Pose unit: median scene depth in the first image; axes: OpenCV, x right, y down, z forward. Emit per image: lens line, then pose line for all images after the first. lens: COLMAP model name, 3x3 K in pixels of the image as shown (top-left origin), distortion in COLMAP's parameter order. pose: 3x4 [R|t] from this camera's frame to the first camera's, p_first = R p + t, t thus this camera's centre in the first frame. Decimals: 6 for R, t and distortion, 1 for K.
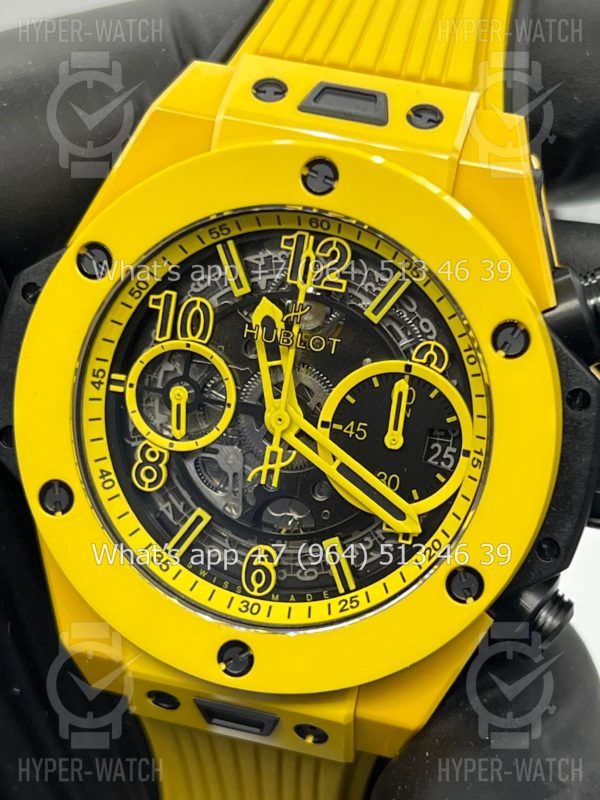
lens RADIAL K [[1871.6, 0, 303.9], [0, 1871.6, 399.5], [0, 0, 1]] dist [0.207418, 0.000000]
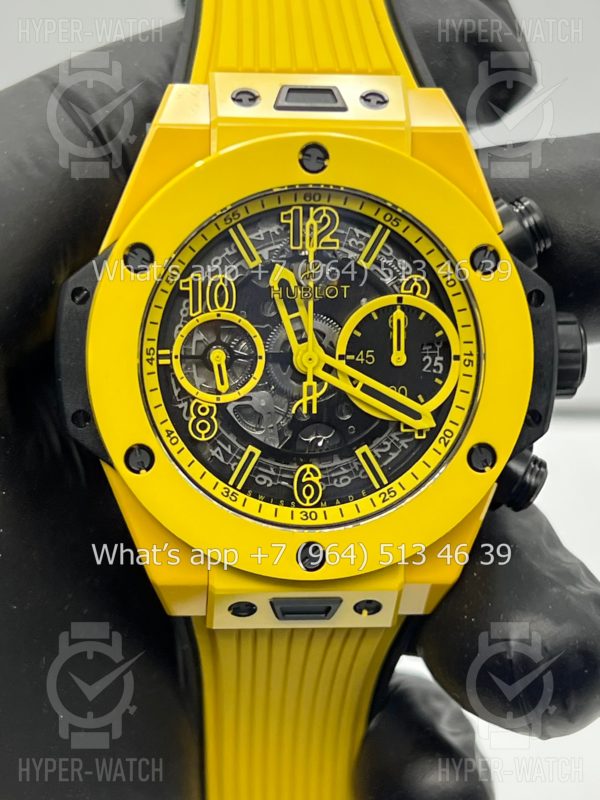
lens RADIAL K [[1871.6, 0, 297.6], [0, 1871.6, 404.0], [0, 0, 1]] dist [0.207418, 0.000000]
pose [[0.946275, -0.190359, 0.261394, -0.345098], [0.192322, 0.981161, 0.018301, 0.015470], [-0.259954, 0.032954, 0.965059, -0.185618]]
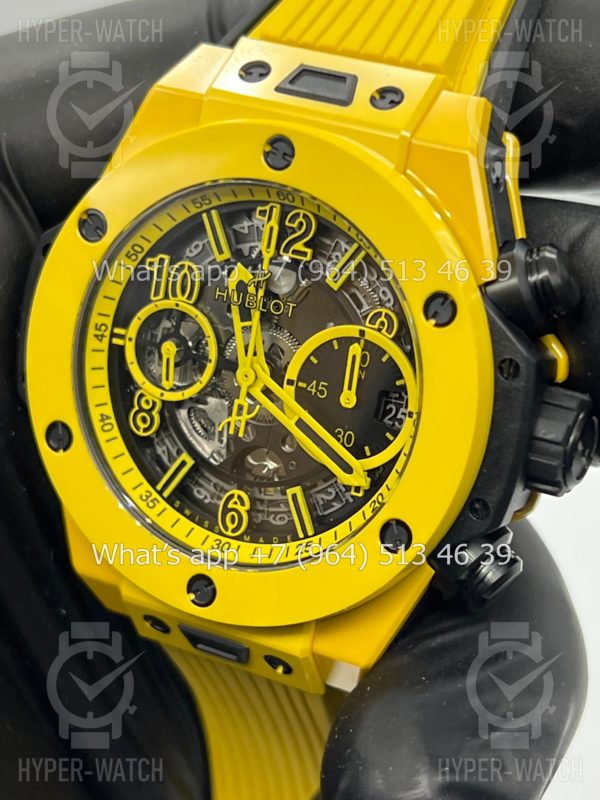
lens RADIAL K [[1871.6, 0, 293.4], [0, 1871.6, 405.3], [0, 0, 1]] dist [0.207418, 0.000000]
pose [[0.968578, 0.046620, -0.244303, 0.278280], [-0.040176, 0.998702, 0.031297, -0.007253], [0.245445, -0.020498, 0.969194, -0.050842]]
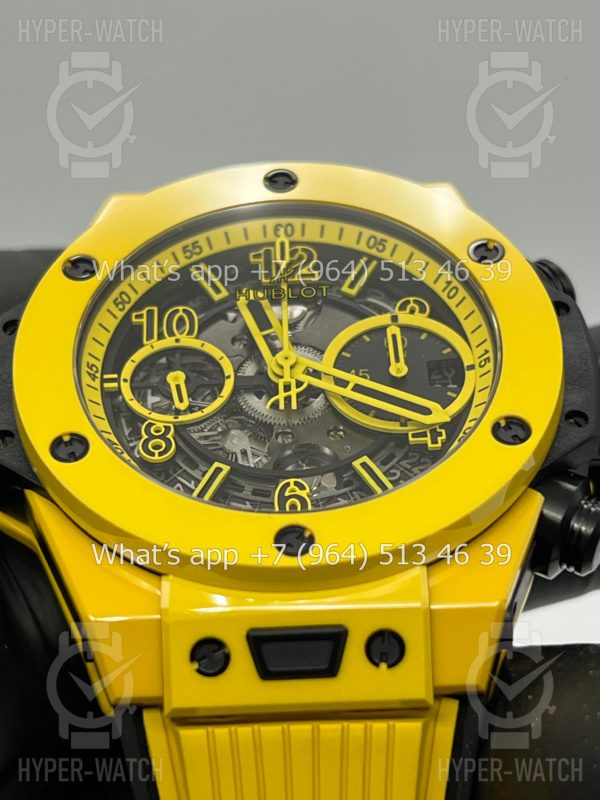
lens RADIAL K [[1871.6, 0, 307.2], [0, 1871.6, 401.9], [0, 0, 1]] dist [0.207418, 0.000000]
pose [[0.963017, -0.041128, 0.266284, -0.268353], [0.223621, 0.673313, -0.704729, 0.731396], [-0.150309, 0.738213, 0.657609, 0.349433]]
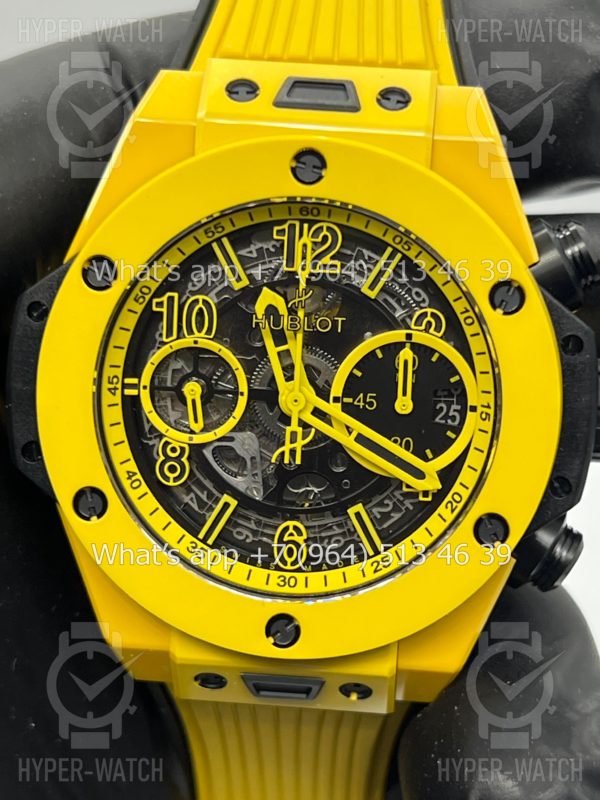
lens RADIAL K [[1871.6, 0, 303.0], [0, 1871.6, 398.2], [0, 0, 1]] dist [0.207418, 0.000000]
pose [[0.984625, -0.132765, 0.113523, -0.126874], [0.131153, 0.991127, 0.021588, -0.012679], [-0.115382, -0.006367, 0.993301, -0.046474]]
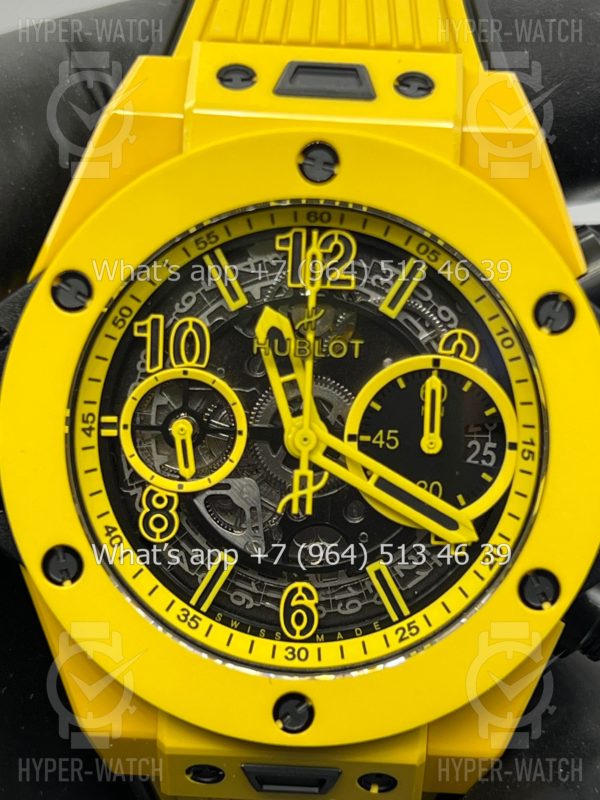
lens RADIAL K [[1871.6, 0, 299.8], [0, 1871.6, 398.1], [0, 0, 1]] dist [0.207418, 0.000000]
pose [[0.977721, -0.142139, 0.154460, -0.149013], [0.144780, 0.989446, -0.005924, -0.003750], [-0.151988, 0.028154, 0.987981, 0.115727]]
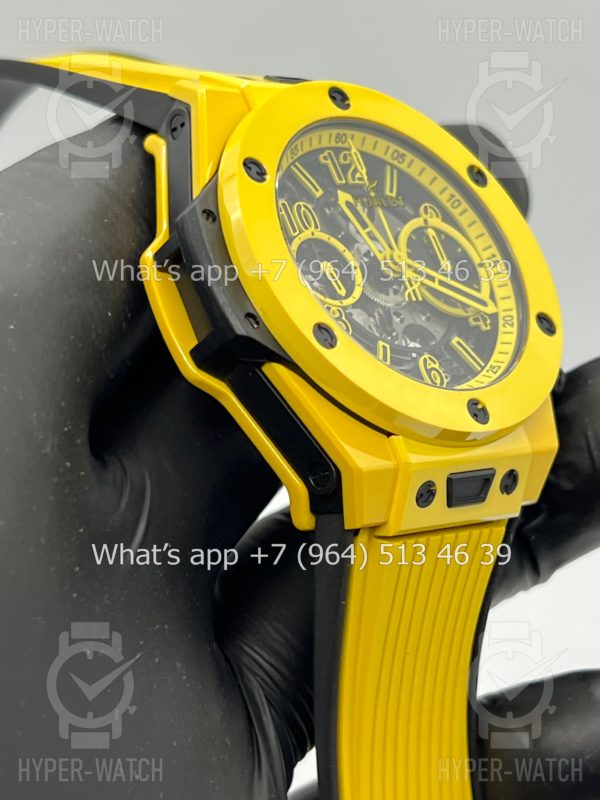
lens RADIAL K [[1871.6, 0, 317.8], [0, 1871.6, 371.7], [0, 0, 1]] dist [0.207418, 0.000000]
pose [[0.529869, -0.107255, 0.841270, -1.166306], [0.544069, 0.803928, -0.240185, 0.362589], [-0.650559, 0.584975, 0.484331, 0.432439]]
